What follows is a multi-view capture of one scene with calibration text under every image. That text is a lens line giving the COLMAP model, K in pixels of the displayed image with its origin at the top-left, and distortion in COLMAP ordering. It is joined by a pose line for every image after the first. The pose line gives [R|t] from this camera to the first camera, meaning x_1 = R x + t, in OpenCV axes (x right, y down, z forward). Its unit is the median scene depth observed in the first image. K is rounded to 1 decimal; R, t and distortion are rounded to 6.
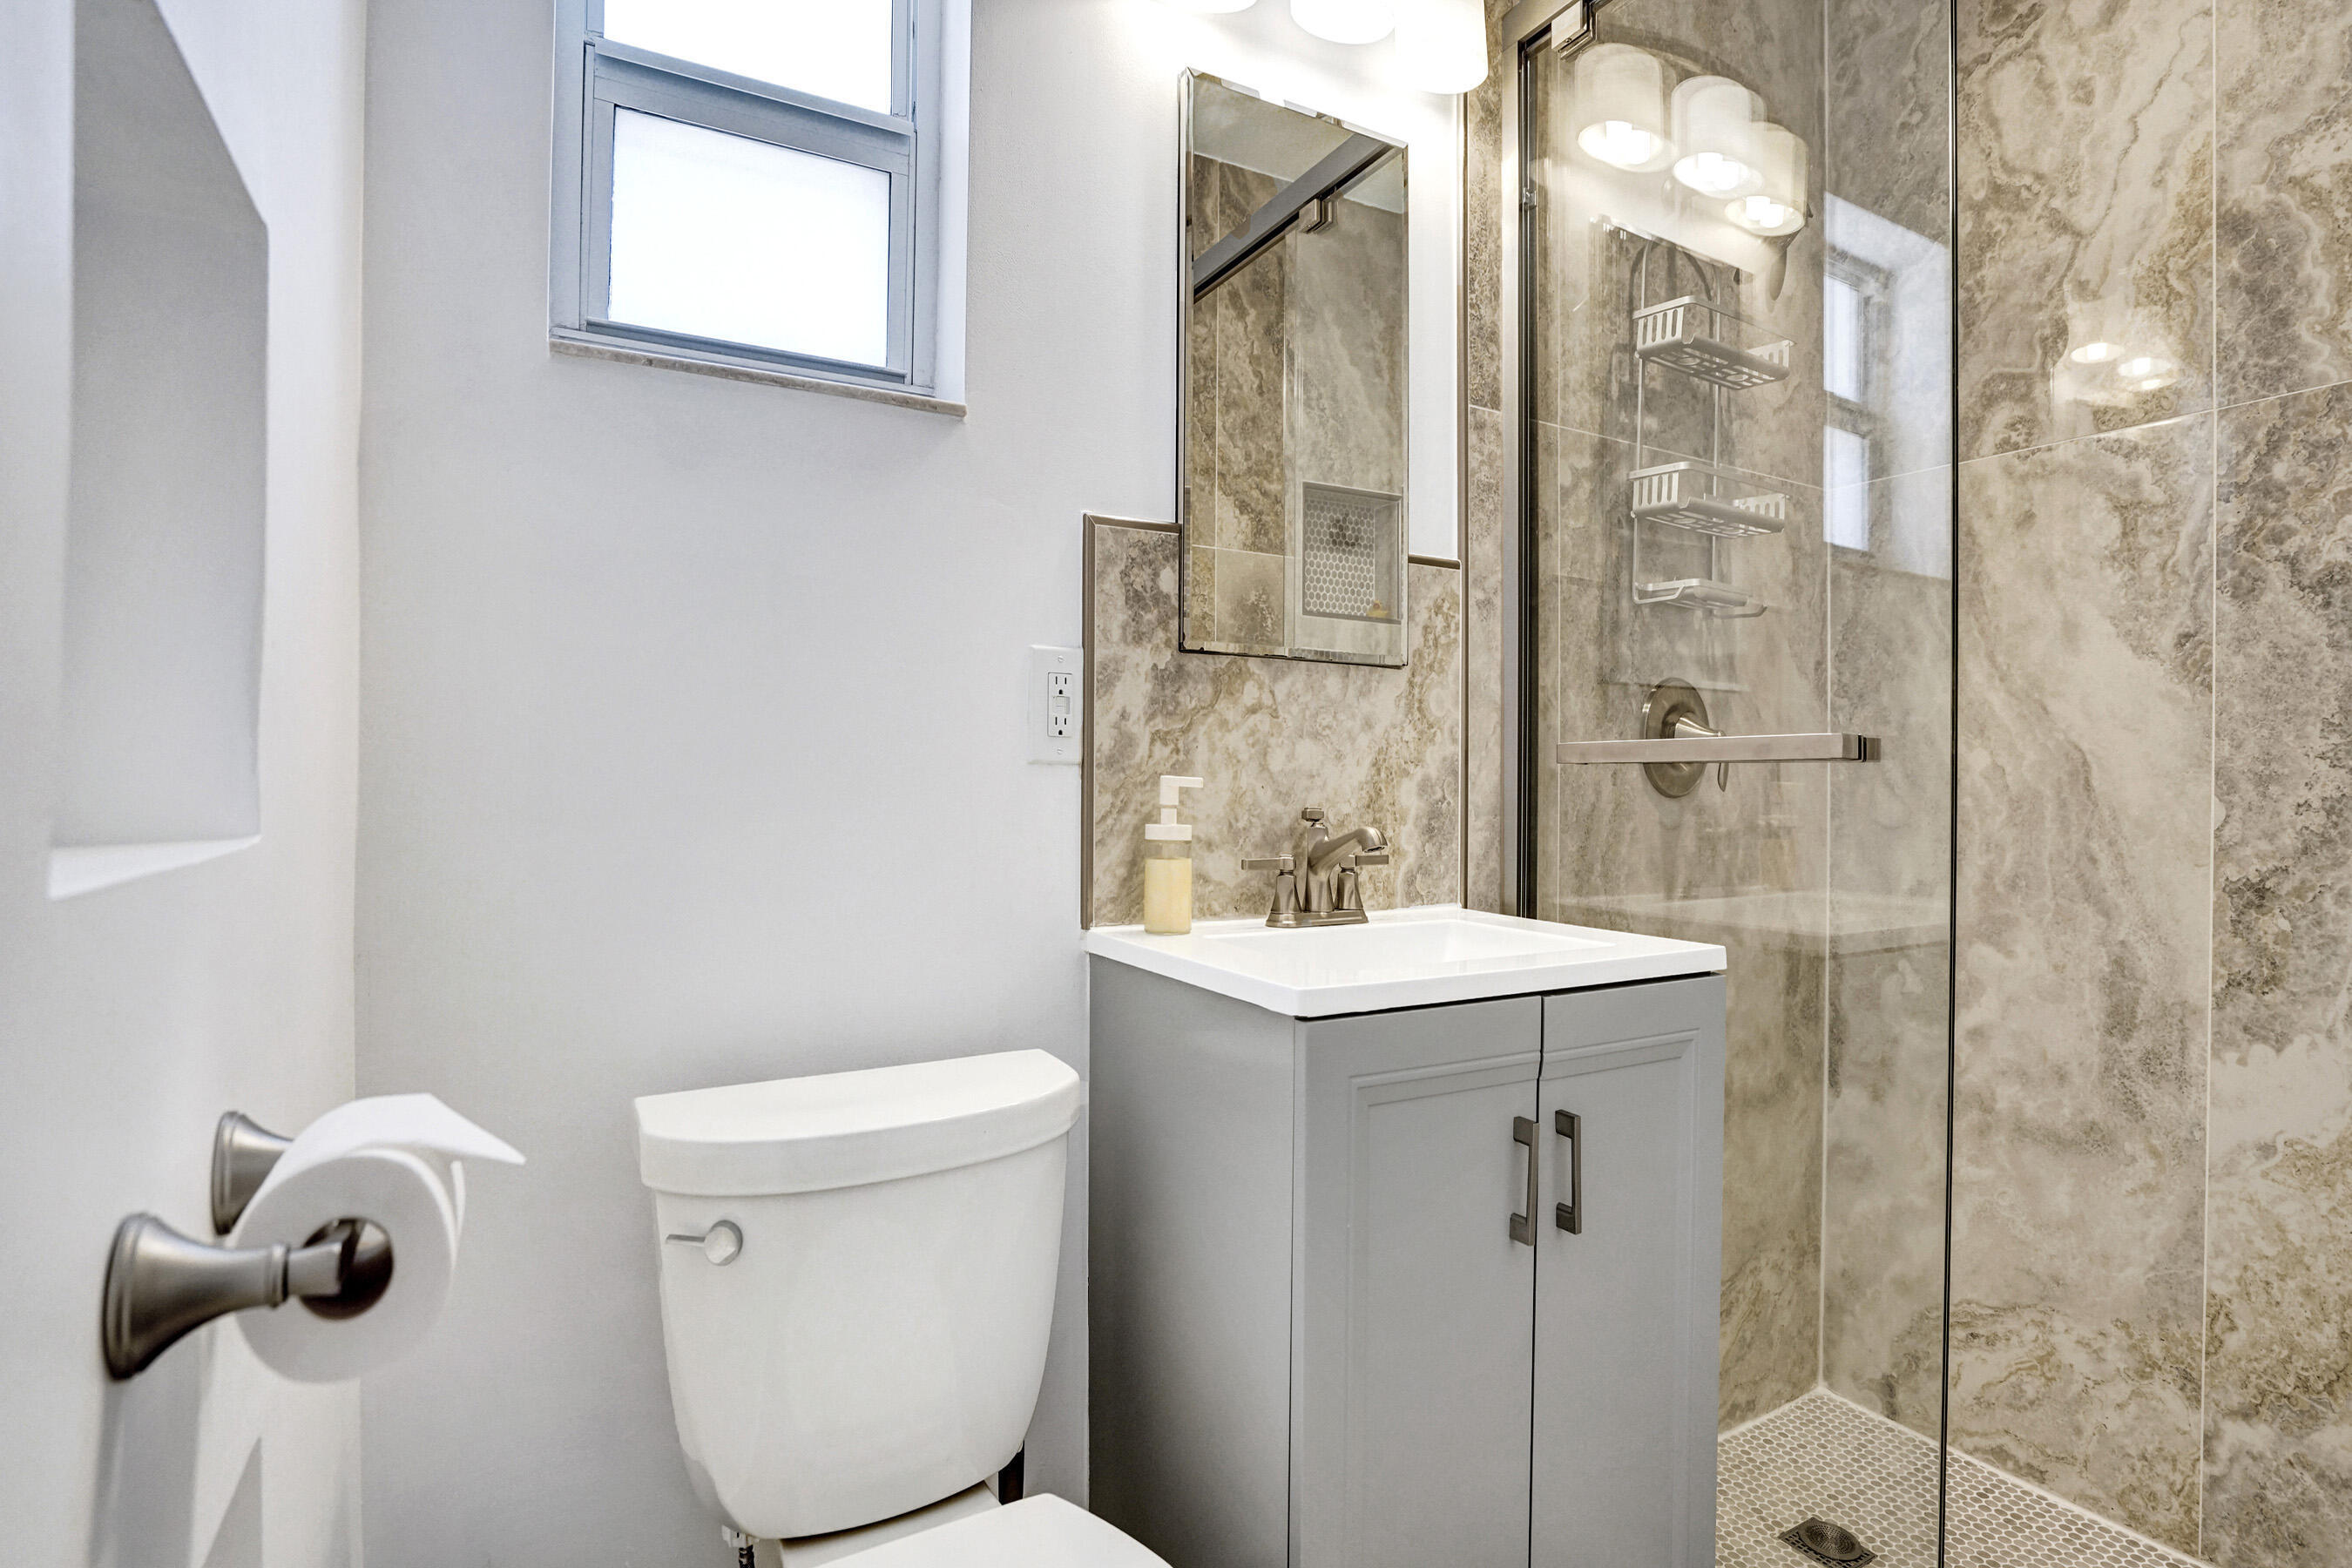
lens RADIAL K [[1147.5, 0, 1166.7], [0, 1147.5, 786.8], [0, 0, 1]] dist [-0.049183, 0.017553]
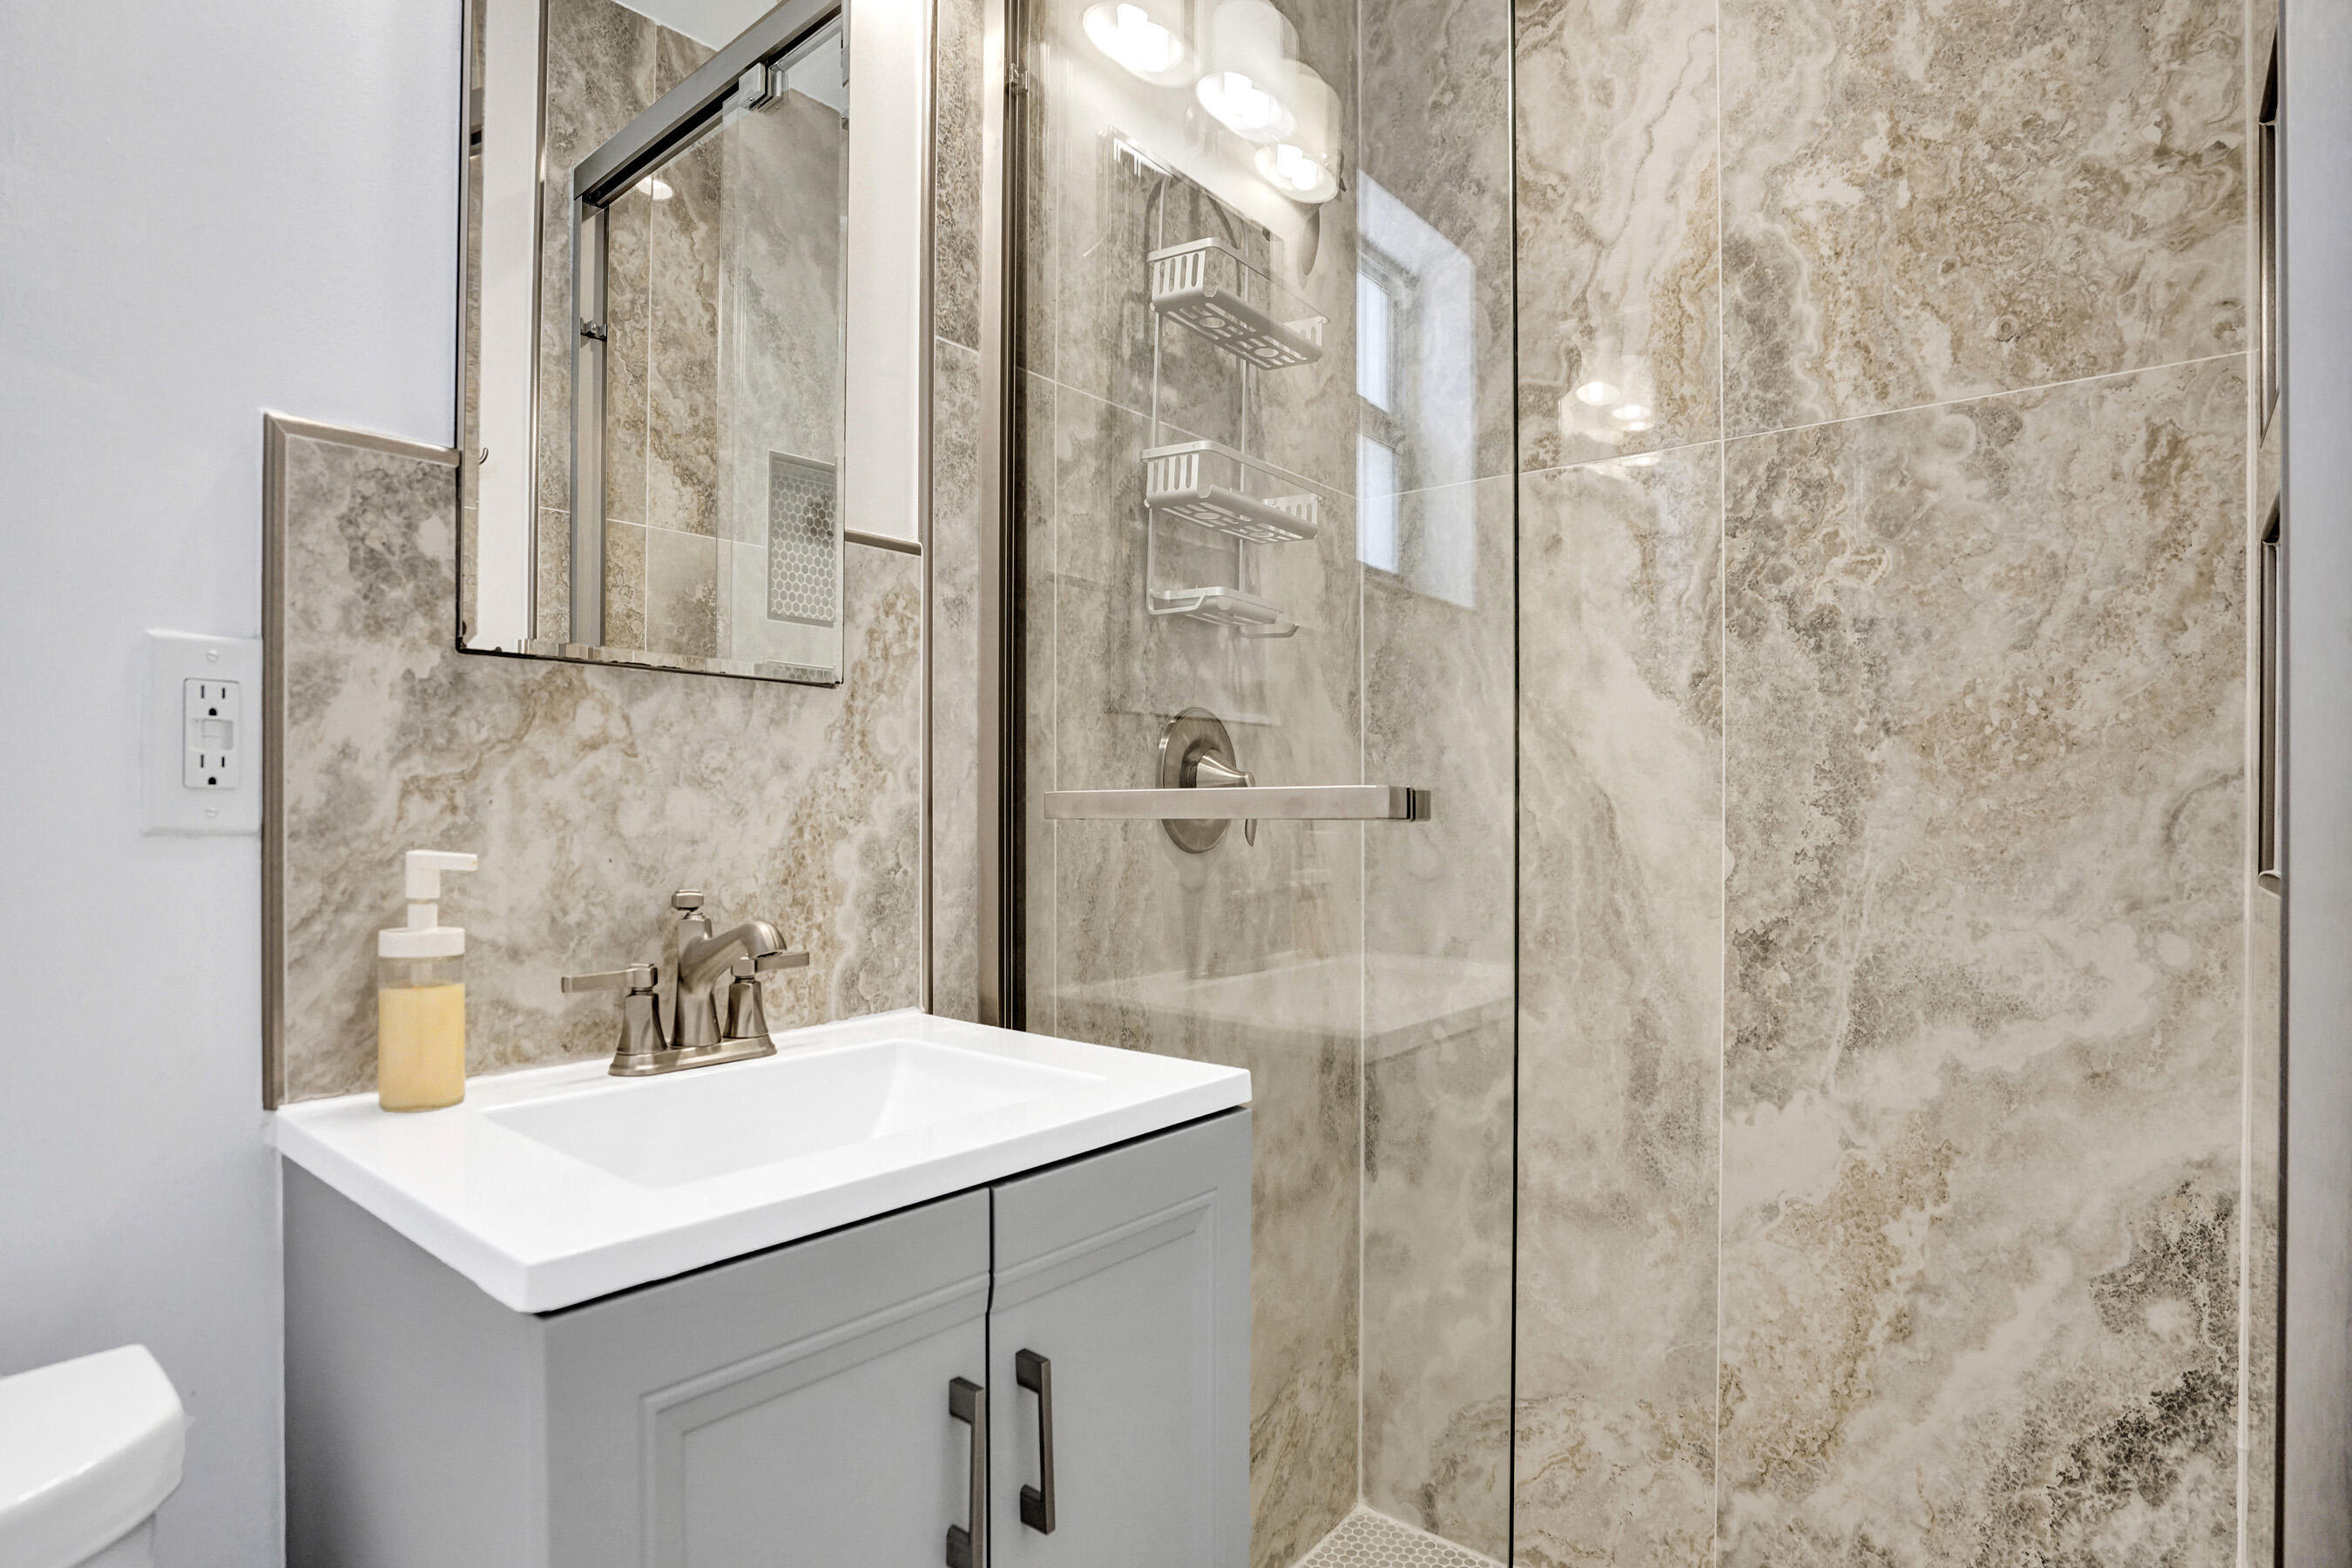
lens RADIAL K [[1147.5, 0, 1144.7], [0, 1147.5, 820.5], [0, 0, 1]] dist [-0.049183, 0.017553]
pose [[0.938342, -0.010422, 0.345553, 0.132426], [0.006972, 0.999913, 0.011226, -0.025450], [-0.345639, -0.008124, 0.938332, 0.249103]]
